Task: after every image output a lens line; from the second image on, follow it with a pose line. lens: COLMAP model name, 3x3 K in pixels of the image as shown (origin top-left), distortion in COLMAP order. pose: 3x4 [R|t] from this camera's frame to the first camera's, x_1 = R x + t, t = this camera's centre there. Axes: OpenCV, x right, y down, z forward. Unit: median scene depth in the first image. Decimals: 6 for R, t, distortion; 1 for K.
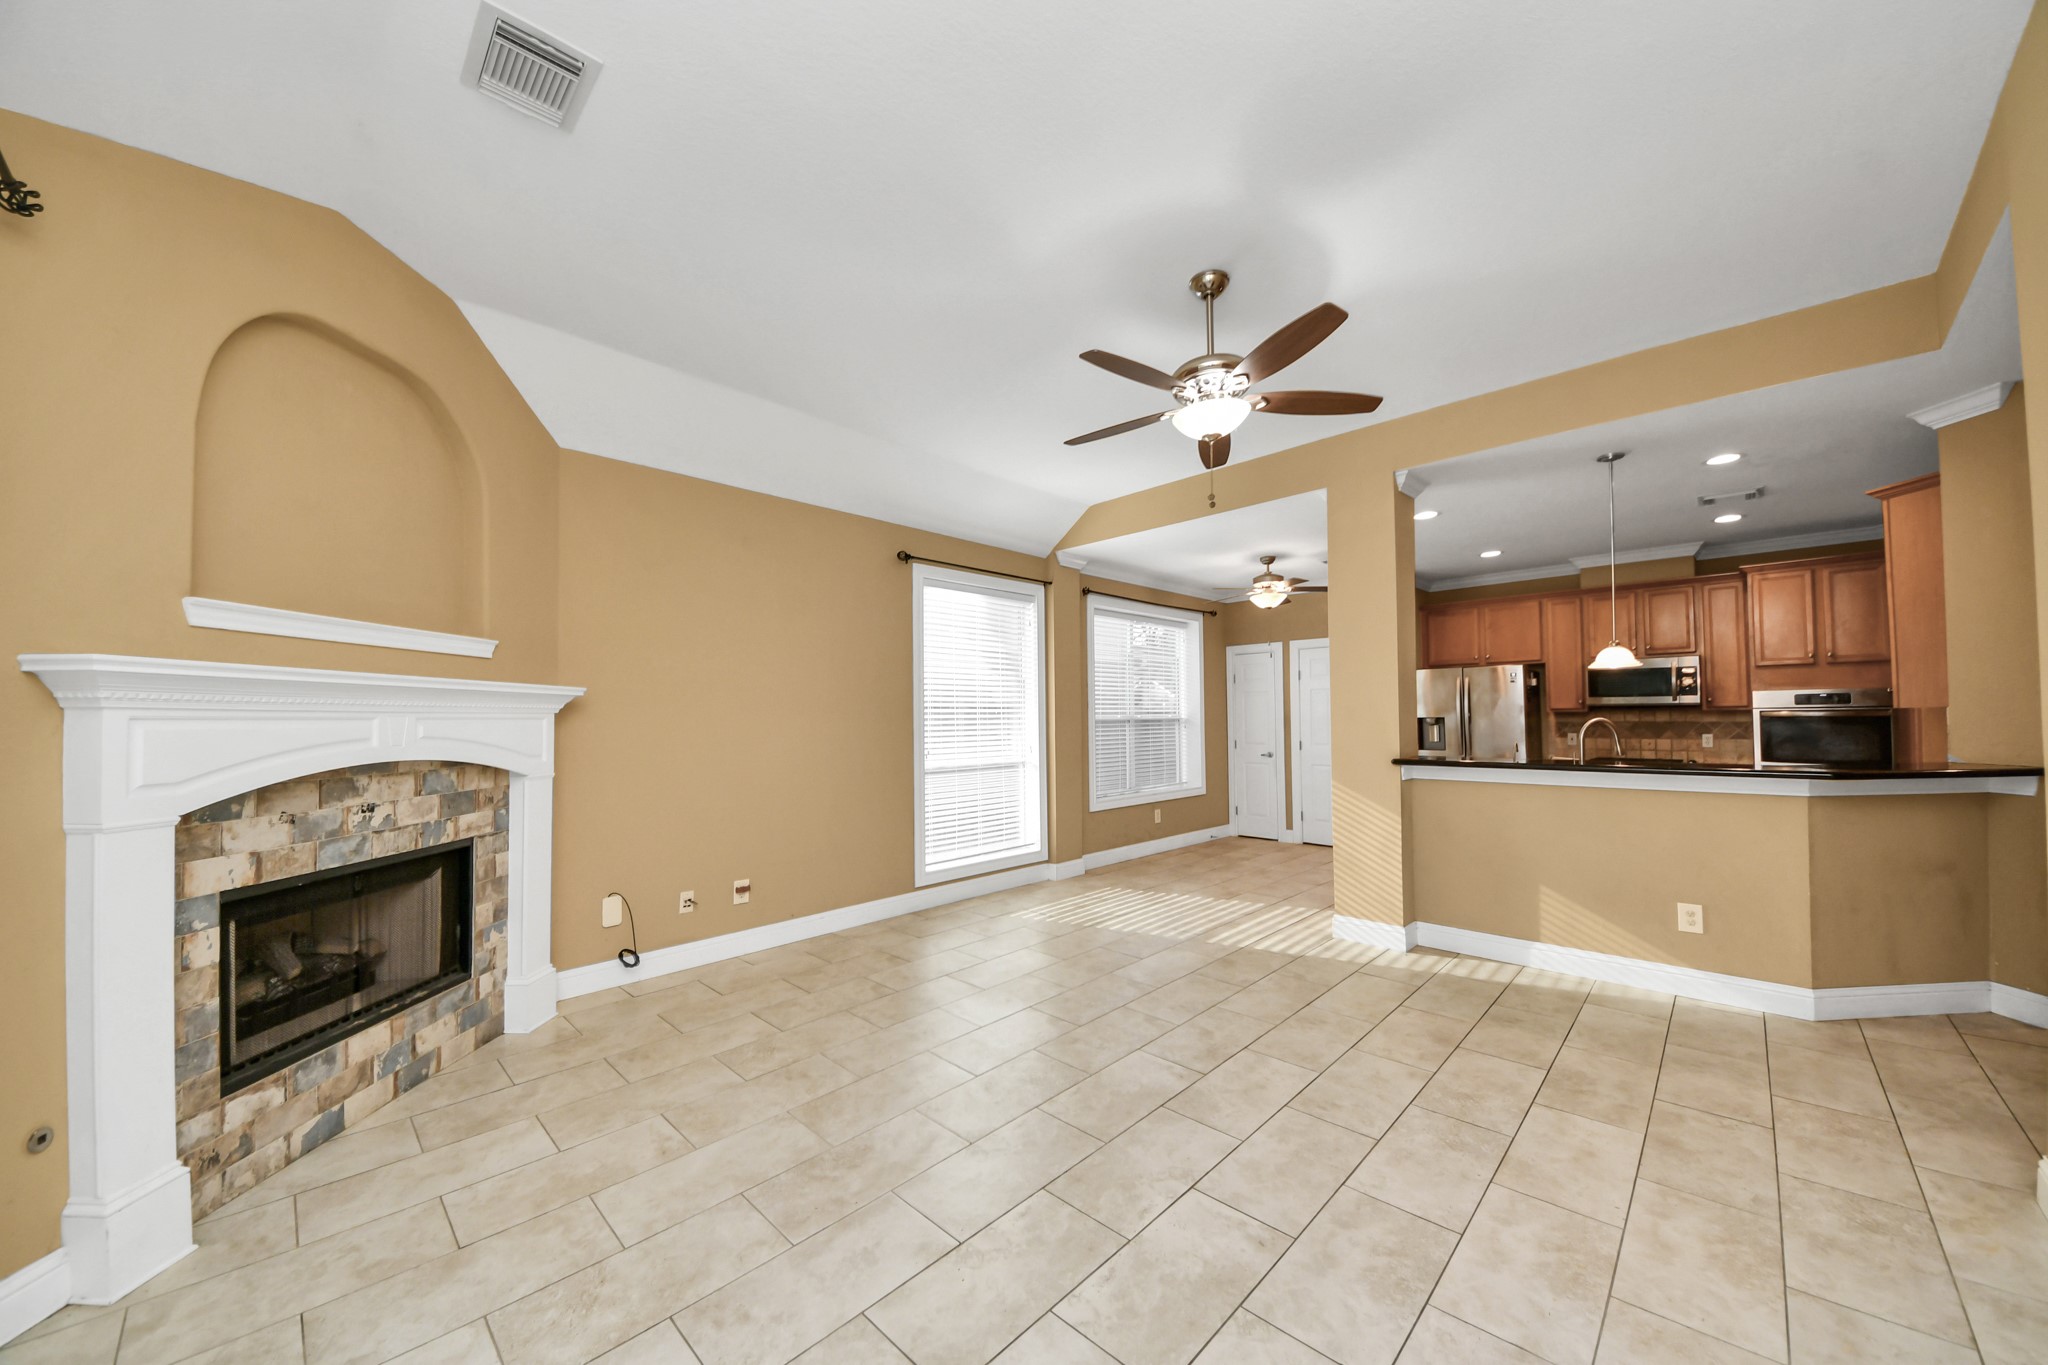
lens RADIAL K [[742.9, 0, 1010.1], [0, 742.9, 717.2], [0, 0, 1]] dist [0.004973, -0.006157]
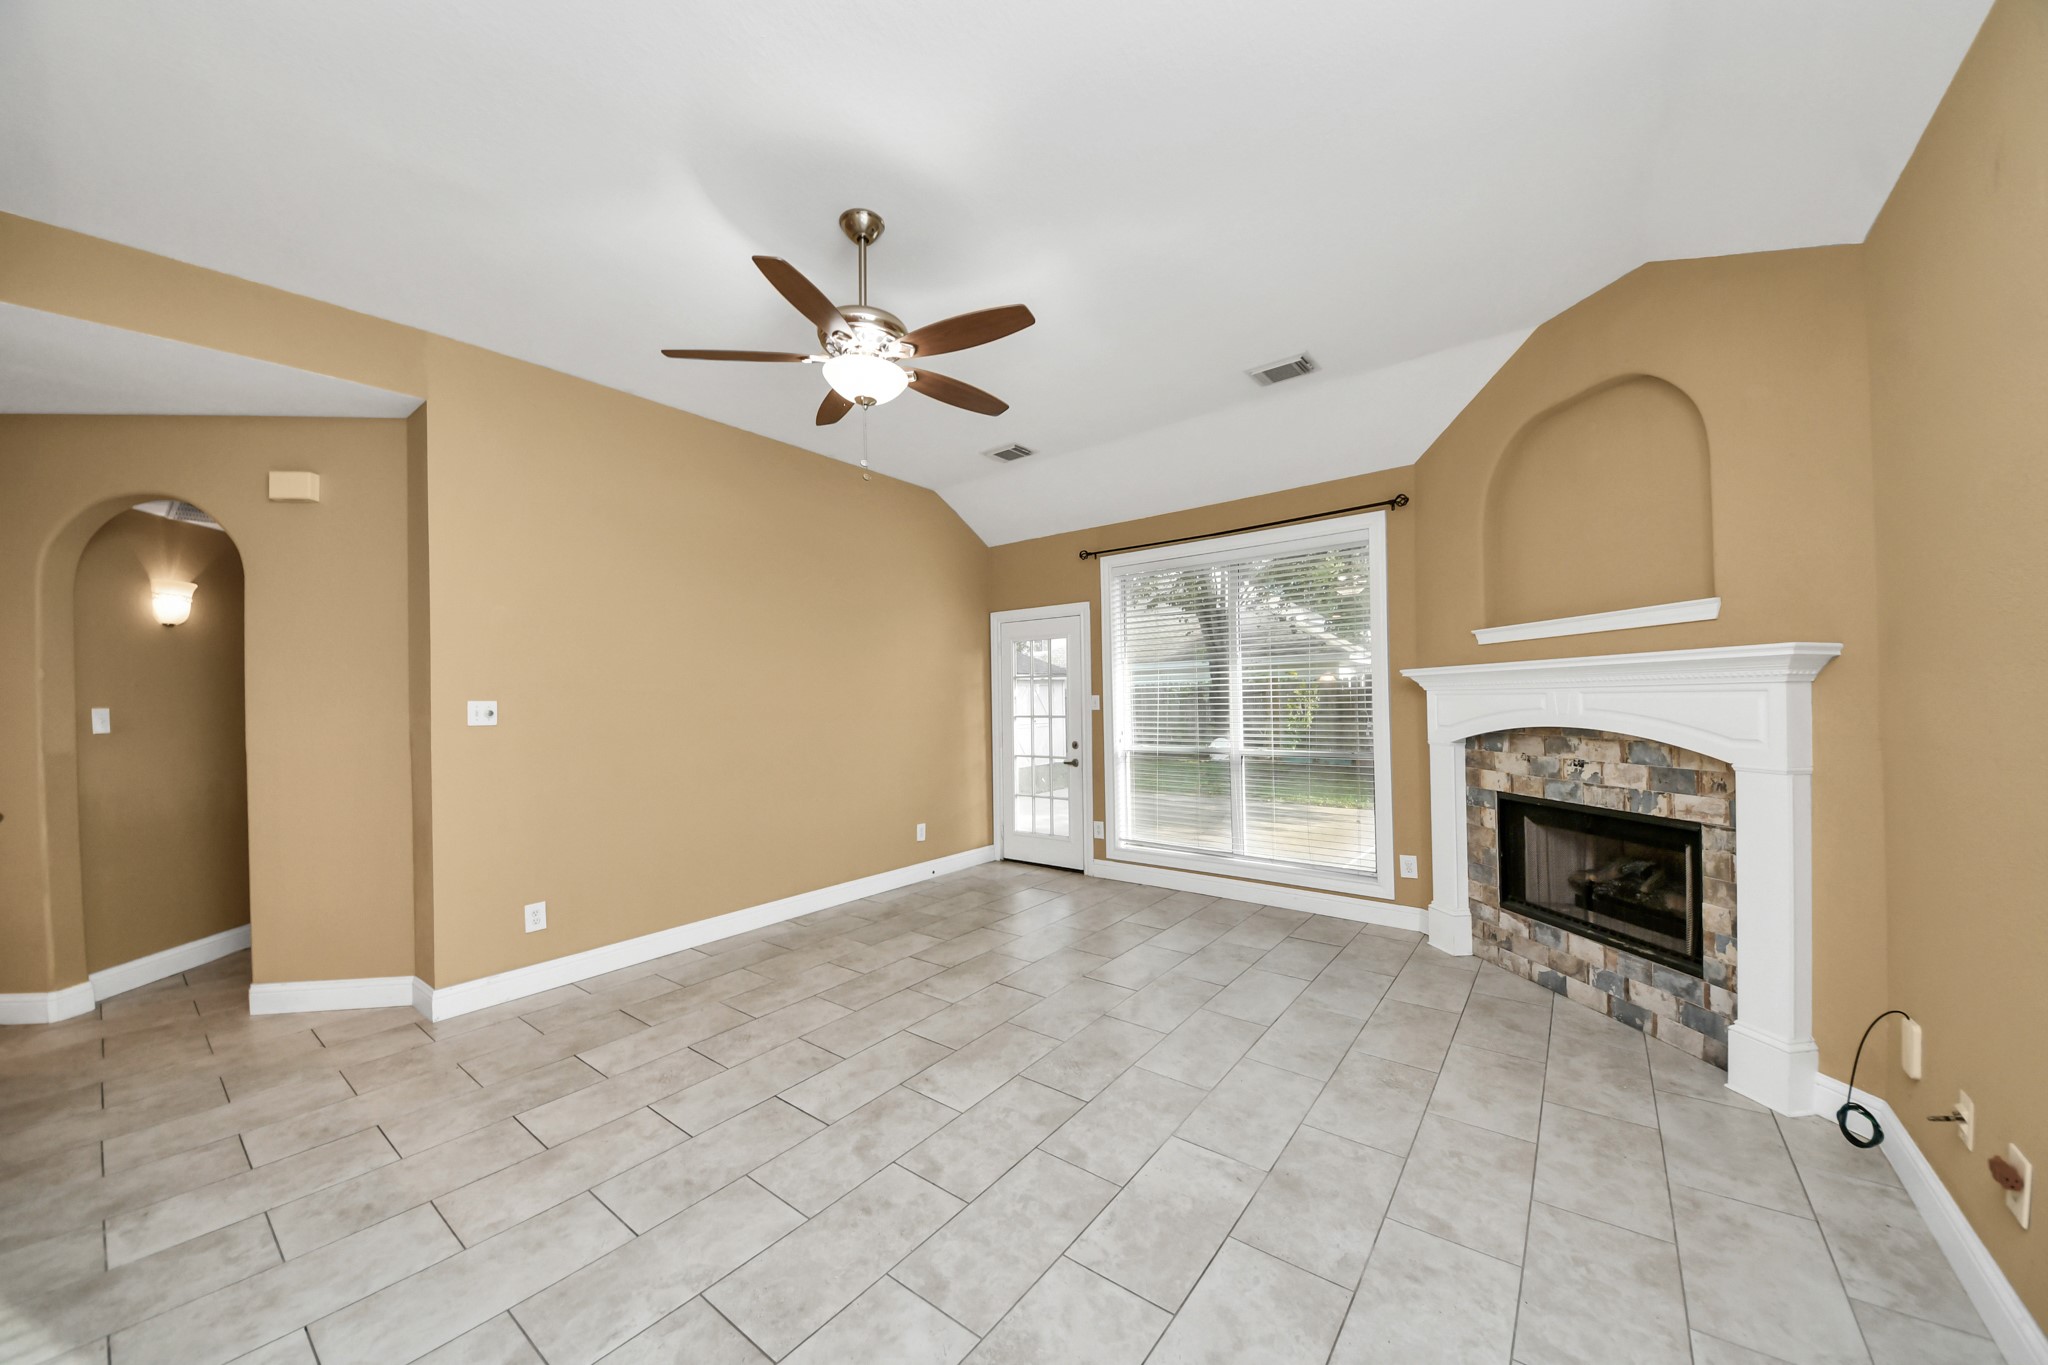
lens RADIAL K [[742.9, 0, 989.4], [0, 742.9, 691.3], [0, 0, 1]] dist [0.004973, -0.006157]
pose [[-0.995910, 0.028166, -0.085853, 0.230932], [0.029469, 0.999468, -0.013942, -0.011387], [0.085414, -0.016415, -0.996210, 2.098096]]
